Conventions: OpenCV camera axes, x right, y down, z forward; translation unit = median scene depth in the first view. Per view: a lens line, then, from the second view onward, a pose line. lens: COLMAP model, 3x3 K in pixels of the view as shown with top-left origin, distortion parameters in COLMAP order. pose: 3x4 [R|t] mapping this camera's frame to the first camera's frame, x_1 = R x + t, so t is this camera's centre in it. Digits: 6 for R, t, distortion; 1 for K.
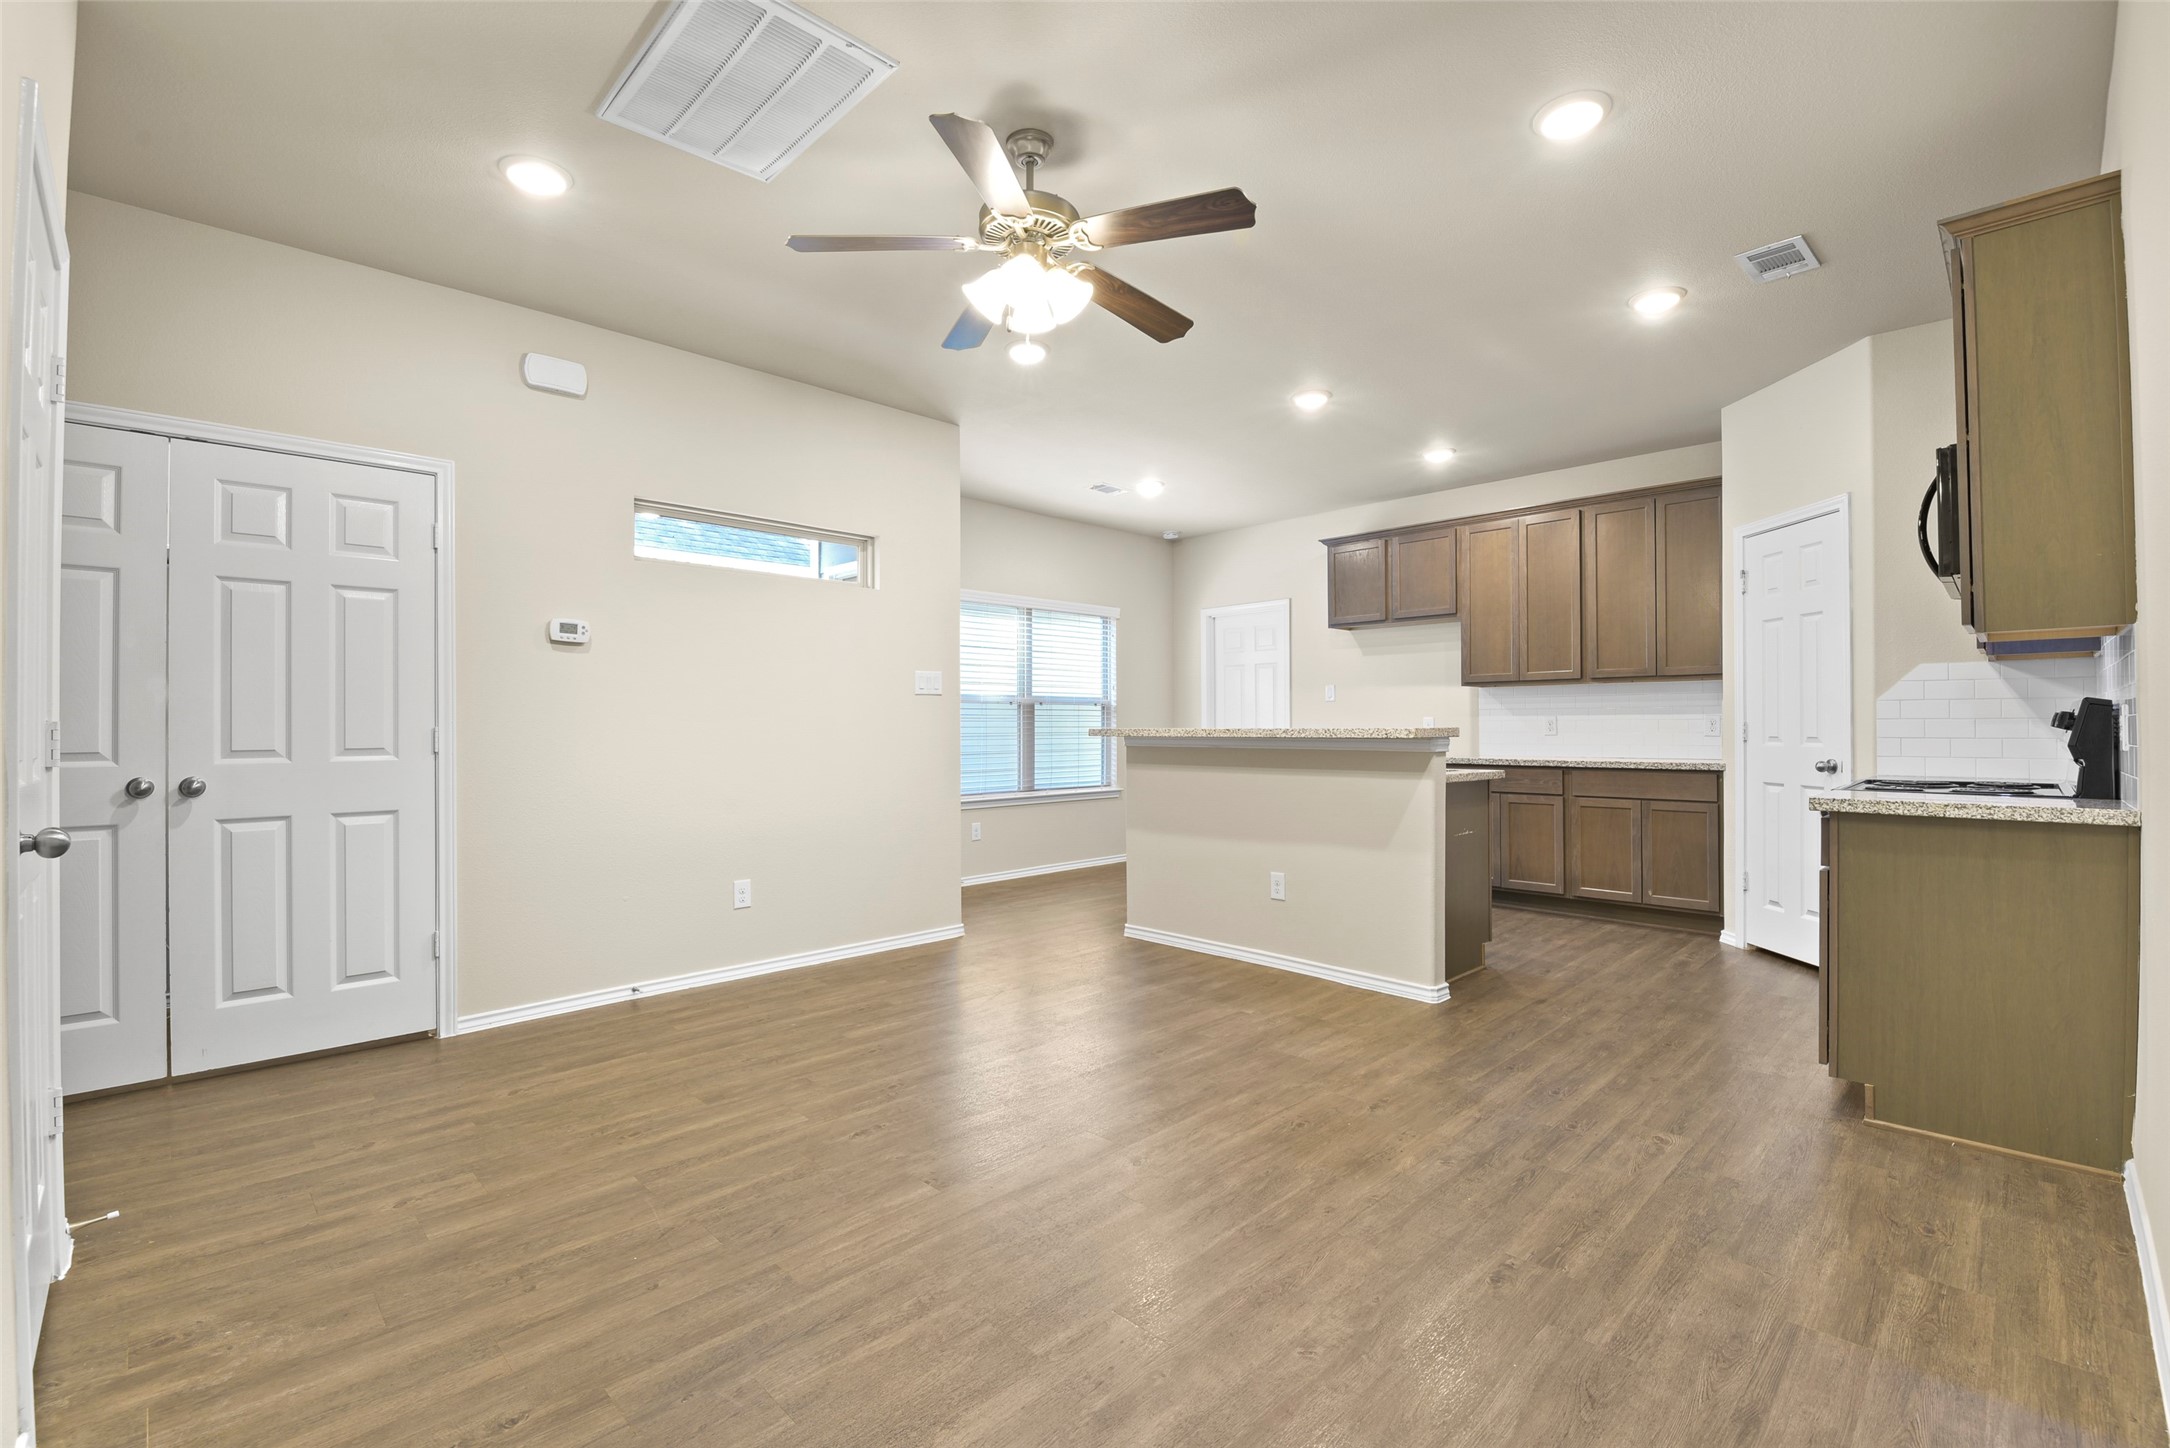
lens RADIAL K [[940.4, 0, 1087.9], [0, 940.4, 722.3], [0, 0, 1]] dist [-0.003101, -0.009095]
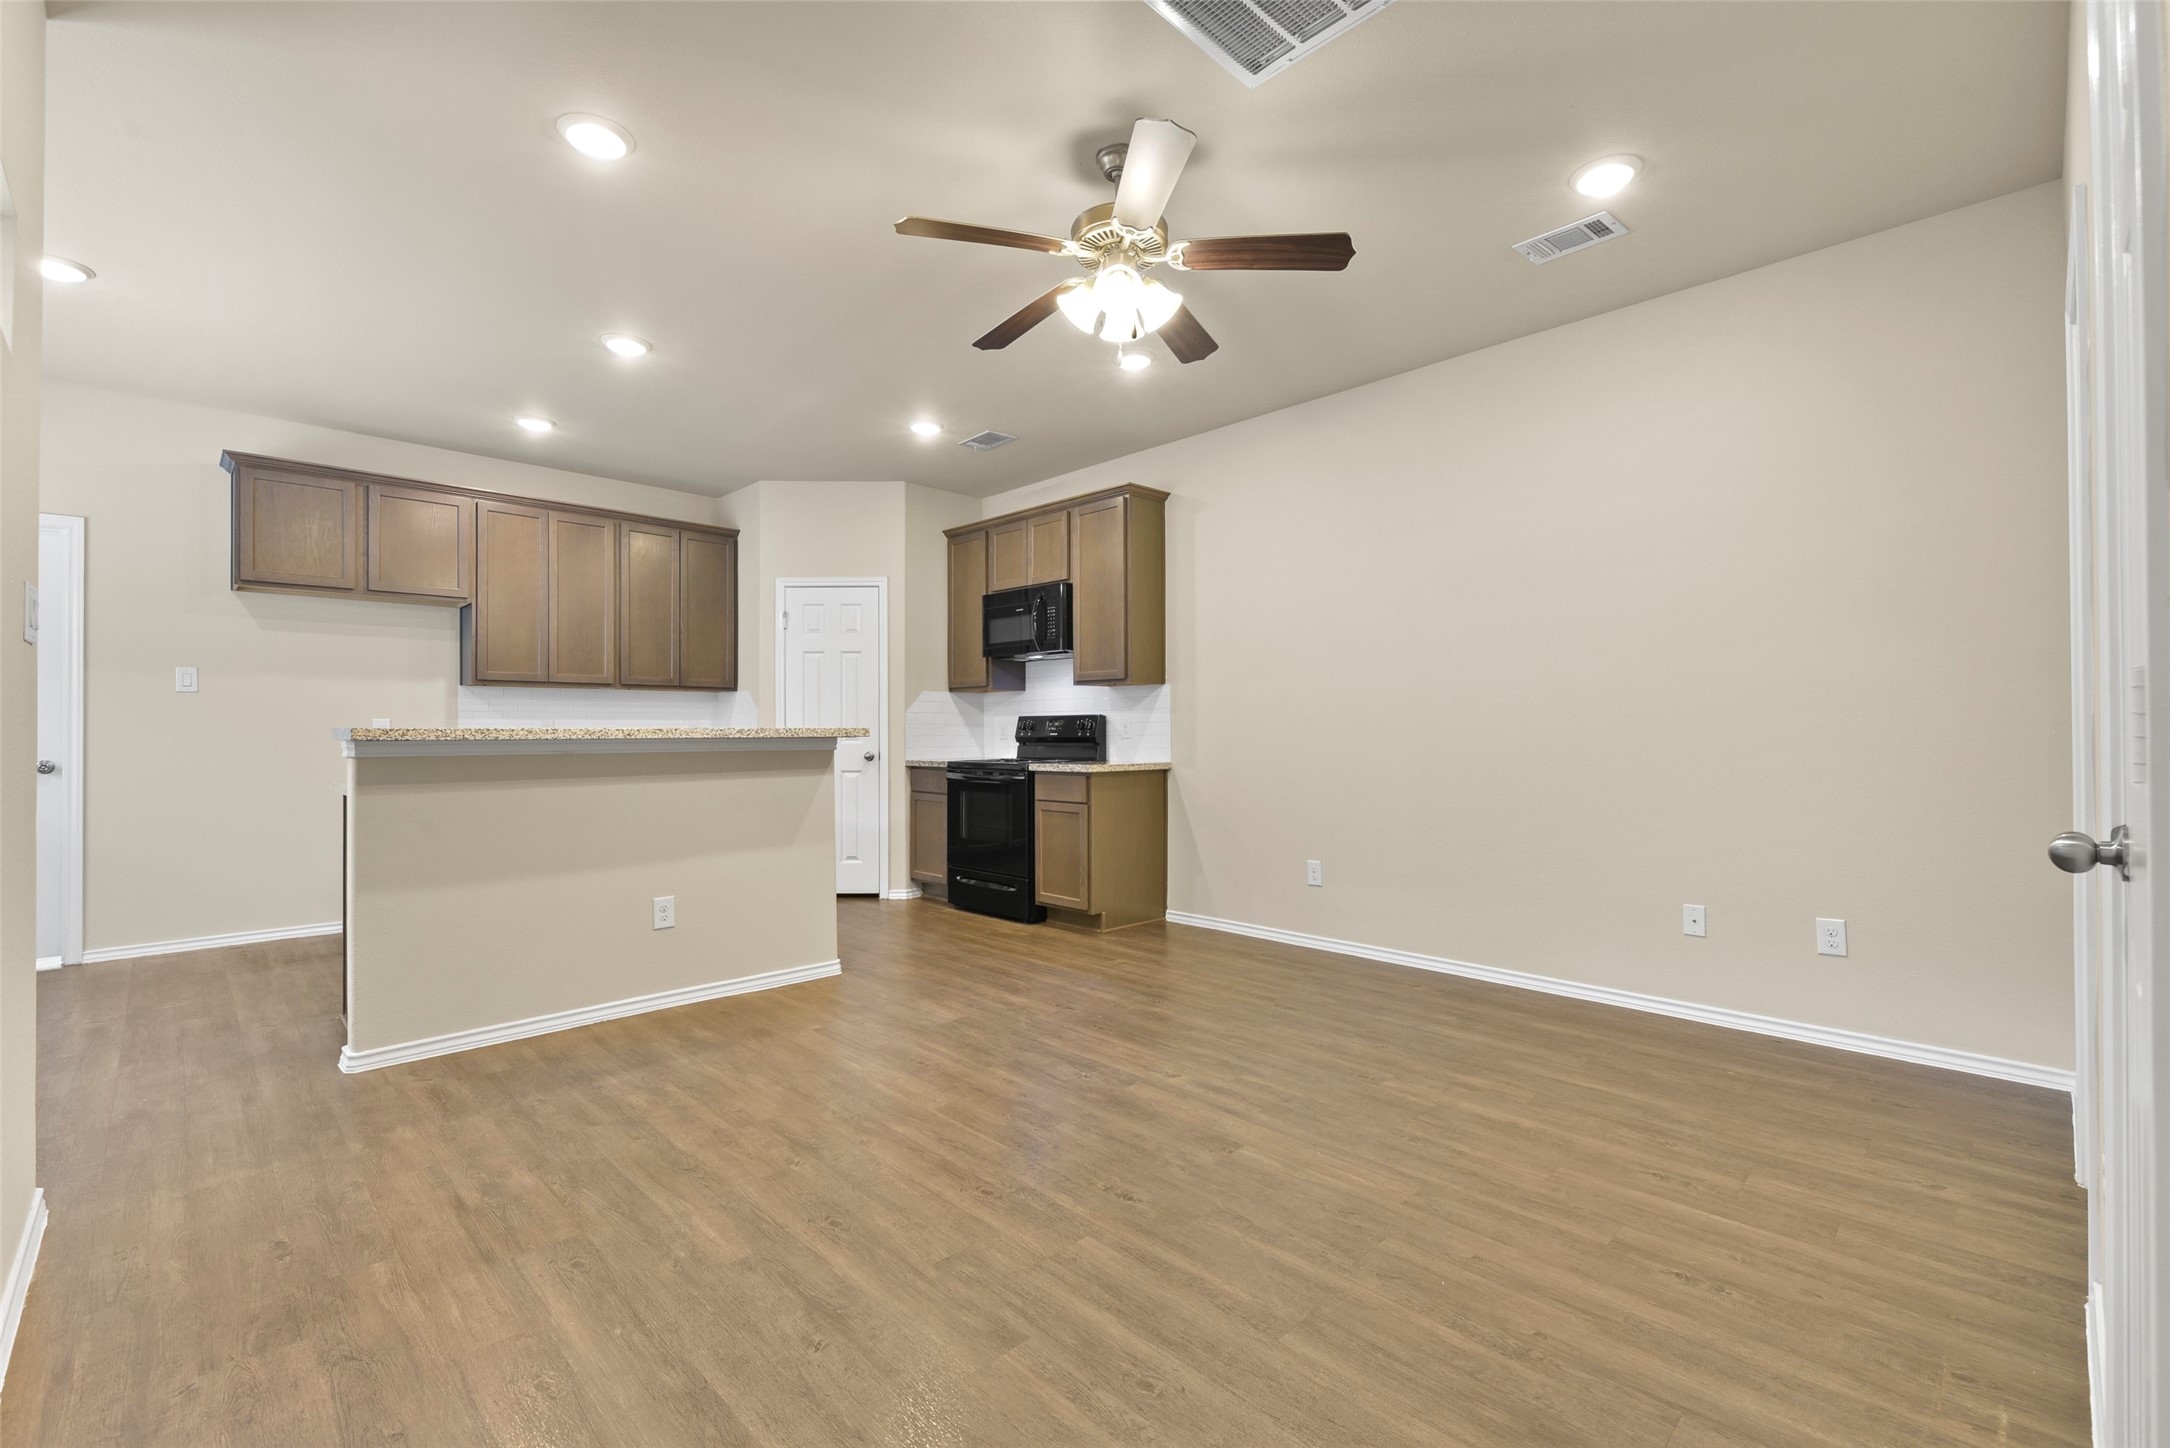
lens RADIAL K [[925.9, 0, 1081.9], [0, 925.9, 716.6], [0, 0, 1]] dist [0.020346, -0.010072]
pose [[0.007496, 0.018974, 0.999792, -0.627360], [0.000055, 0.999820, -0.018975, 0.011530], [-0.999972, 0.000198, 0.007494, 0.595048]]
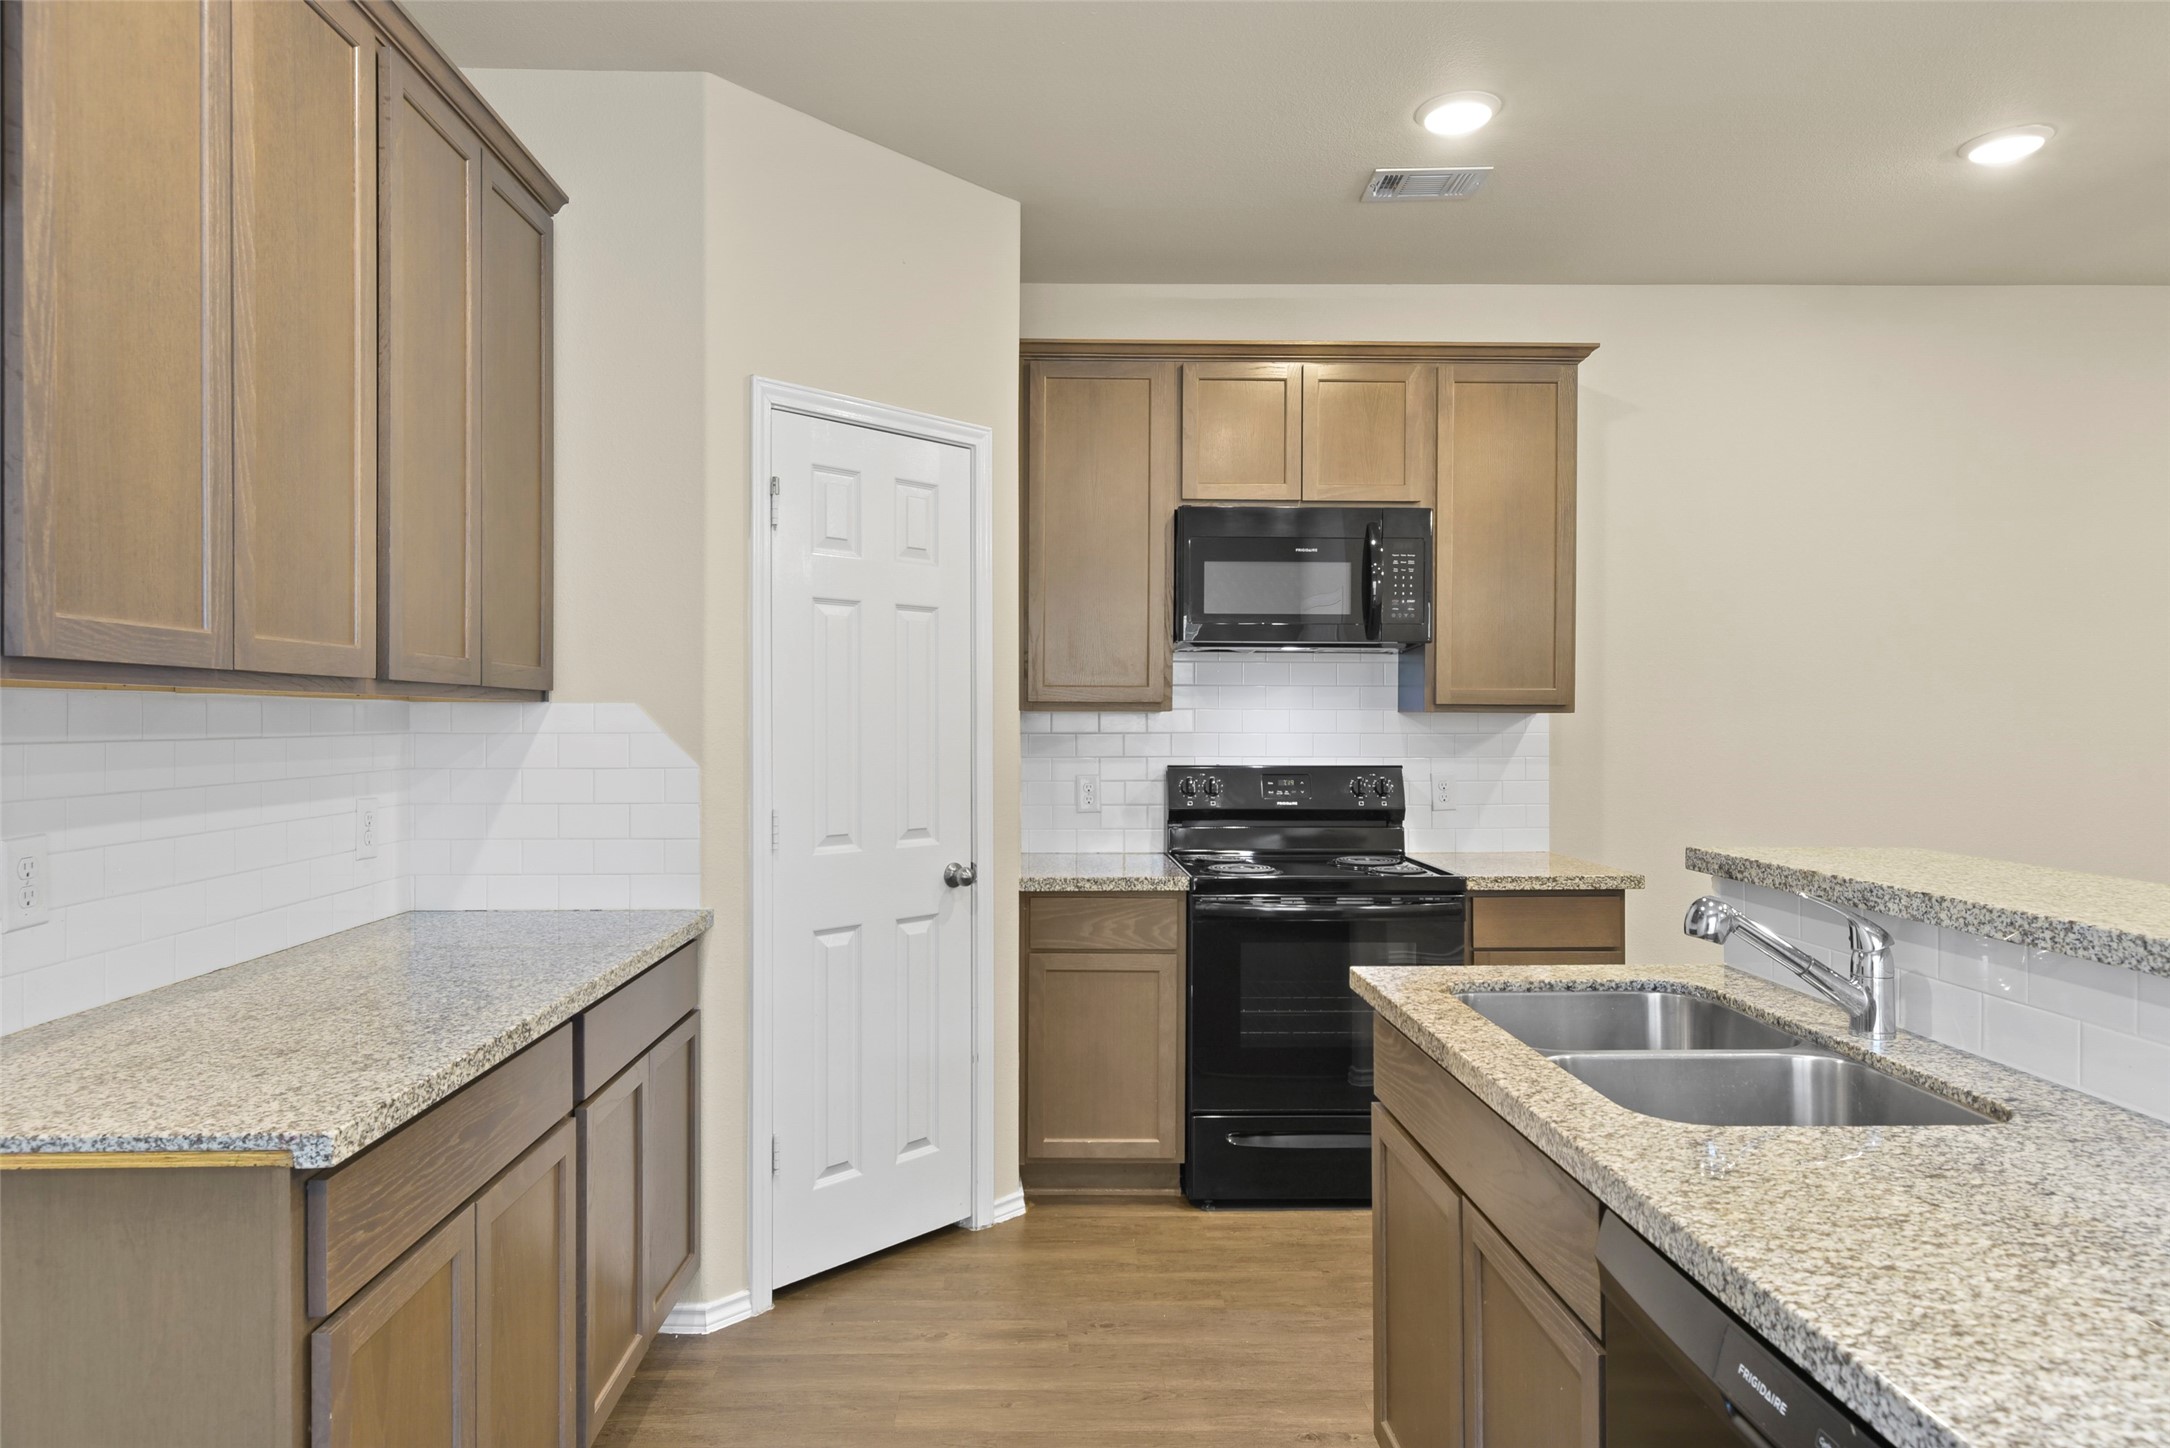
lens RADIAL K [[1295.7, 0, 1048.6], [0, 1295.7, 722.7], [0, 0, 1]] dist [0.009291, -0.000501]
pose [[-0.718722, 0.000575, 0.695297, 0.169011], [-0.001544, 0.999996, -0.002423, -0.043028], [-0.695295, -0.002815, -0.718719, 1.417442]]
